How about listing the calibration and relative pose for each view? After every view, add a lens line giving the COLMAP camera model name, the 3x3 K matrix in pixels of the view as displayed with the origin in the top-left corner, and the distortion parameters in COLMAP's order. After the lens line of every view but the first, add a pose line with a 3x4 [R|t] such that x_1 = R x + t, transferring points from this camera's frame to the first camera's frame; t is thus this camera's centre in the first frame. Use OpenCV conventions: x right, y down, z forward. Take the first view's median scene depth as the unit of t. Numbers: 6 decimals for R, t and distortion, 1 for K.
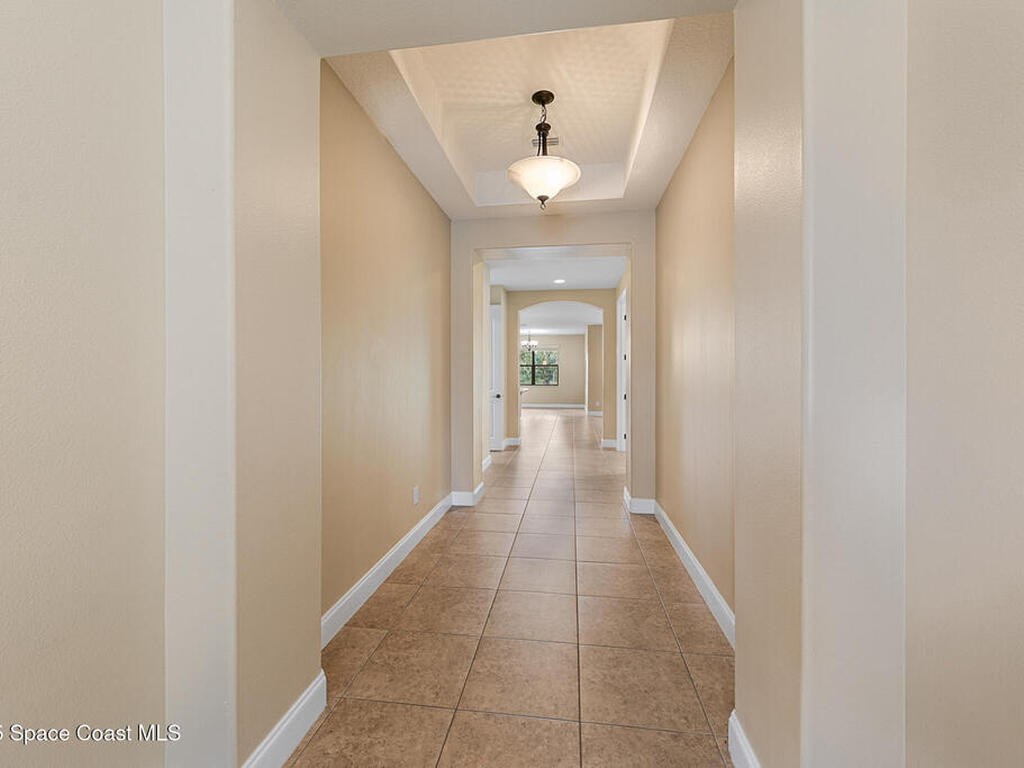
lens RADIAL K [[446.1, 0, 511.2], [0, 446.1, 380.8], [0, 0, 1]] dist [0.000516, -0.000017]
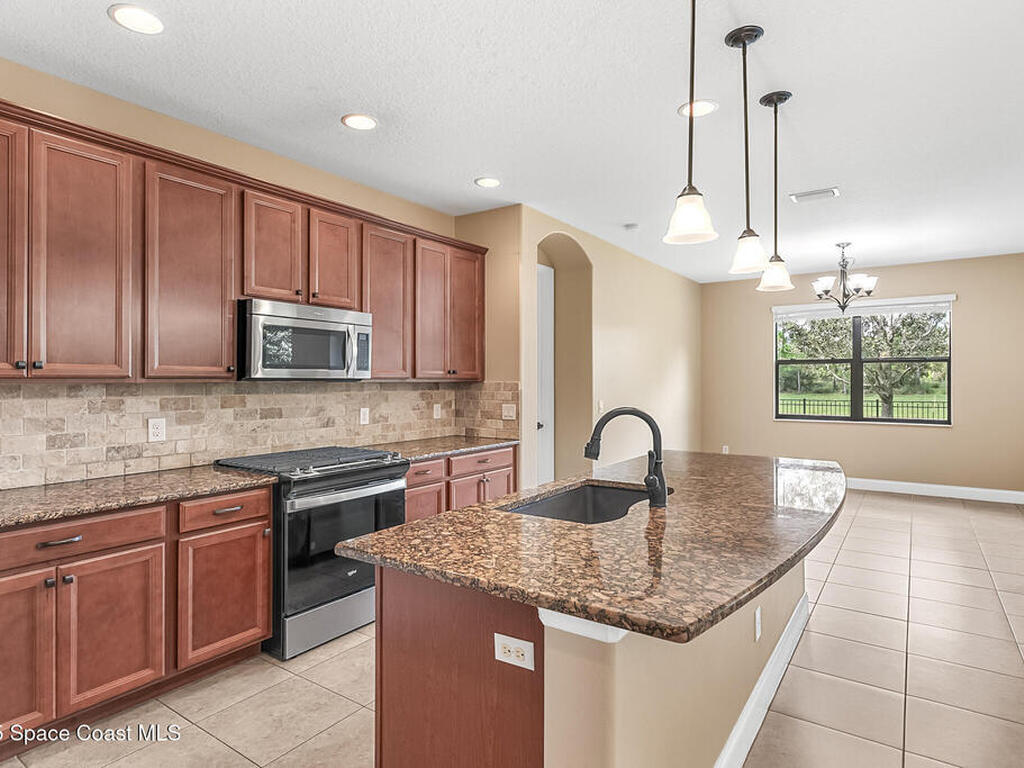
lens RADIAL K [[584.9, 0, 511.5], [0, 584.9, 383.4], [0, 0, 1]] dist [-0.000305, -0.000272]
pose [[0.888780, 0.004068, -0.458316, 0.021265], [-0.004339, 0.999990, 0.000460, -0.016377], [0.458313, 0.001580, 0.888789, 0.504640]]
